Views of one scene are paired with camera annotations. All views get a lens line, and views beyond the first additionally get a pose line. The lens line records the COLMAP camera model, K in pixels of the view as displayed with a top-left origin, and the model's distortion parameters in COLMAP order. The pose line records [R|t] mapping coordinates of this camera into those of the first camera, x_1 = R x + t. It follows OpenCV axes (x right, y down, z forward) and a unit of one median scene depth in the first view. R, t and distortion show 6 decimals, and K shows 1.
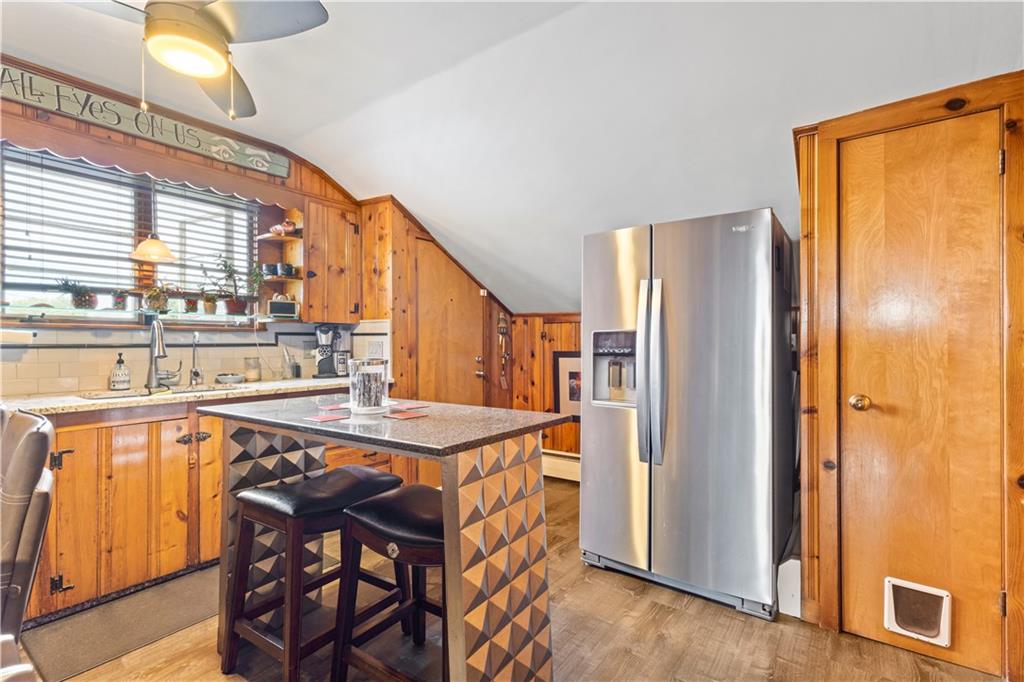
lens RADIAL K [[472.1, 0, 512.0], [0, 472.1, 341.0], [0, 0, 1]] dist [0.001742, 0.000949]
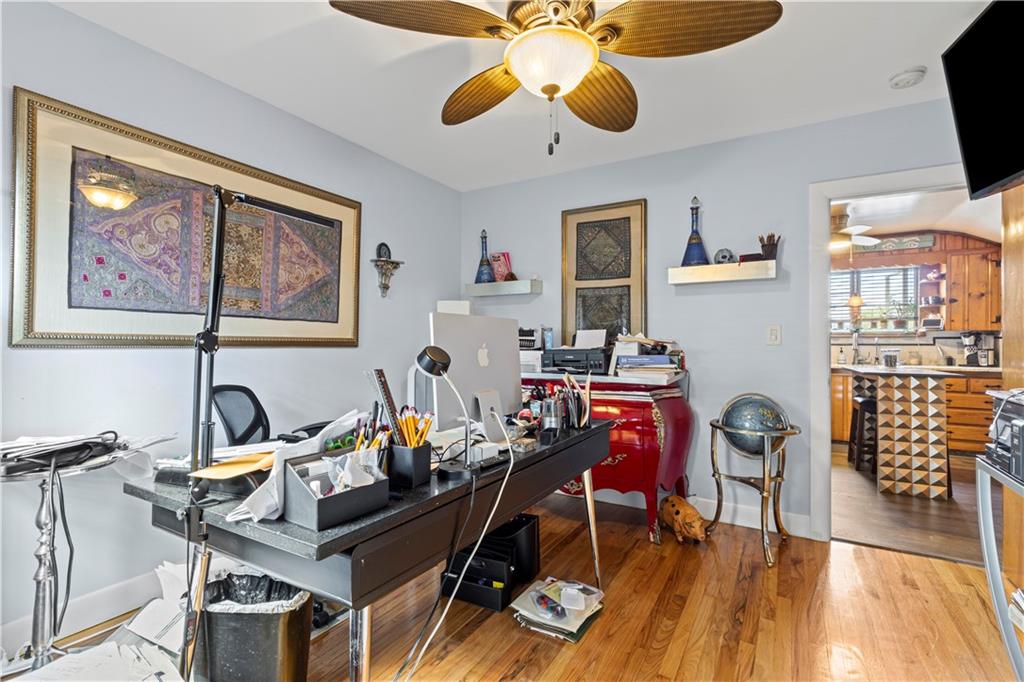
lens RADIAL K [[472.1, 0, 512.0], [0, 472.1, 341.0], [0, 0, 1]] dist [0.001742, 0.000949]
pose [[0.102243, -0.000996, -0.994759, 1.090193], [-0.001467, 0.999998, -0.001152, -0.000838], [0.994758, 0.001577, 0.102241, -0.697390]]
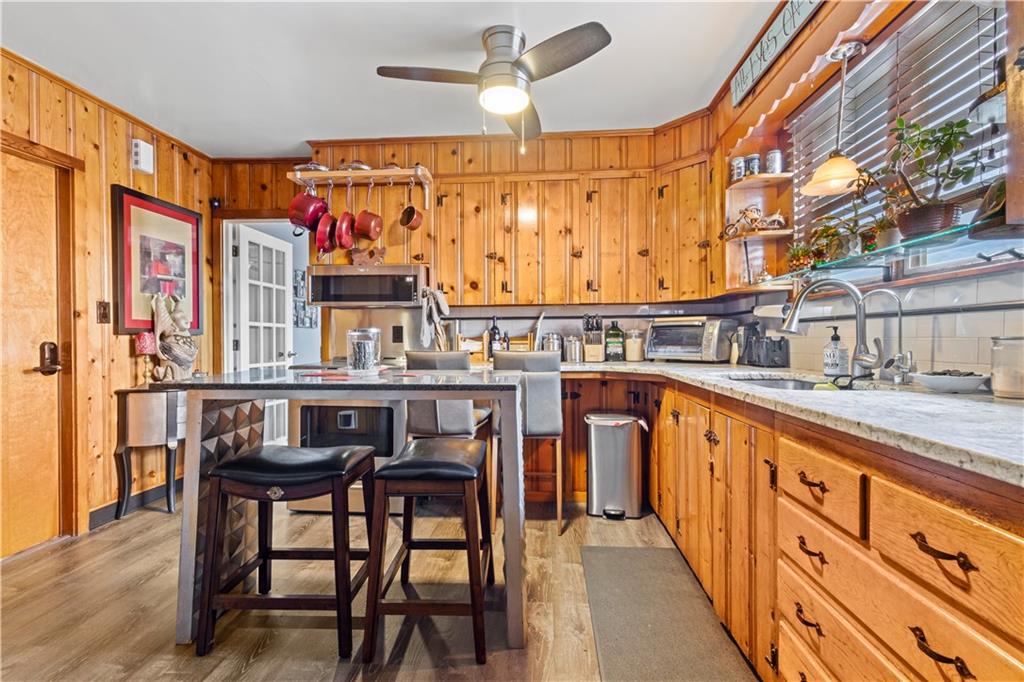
lens RADIAL K [[472.1, 0, 512.0], [0, 472.1, 341.0], [0, 0, 1]] dist [0.001742, 0.000949]
pose [[-0.853962, 0.009843, -0.520243, -0.002686], [0.008295, 0.999952, 0.005303, 0.033684], [0.520270, 0.000213, -0.854002, 1.155020]]
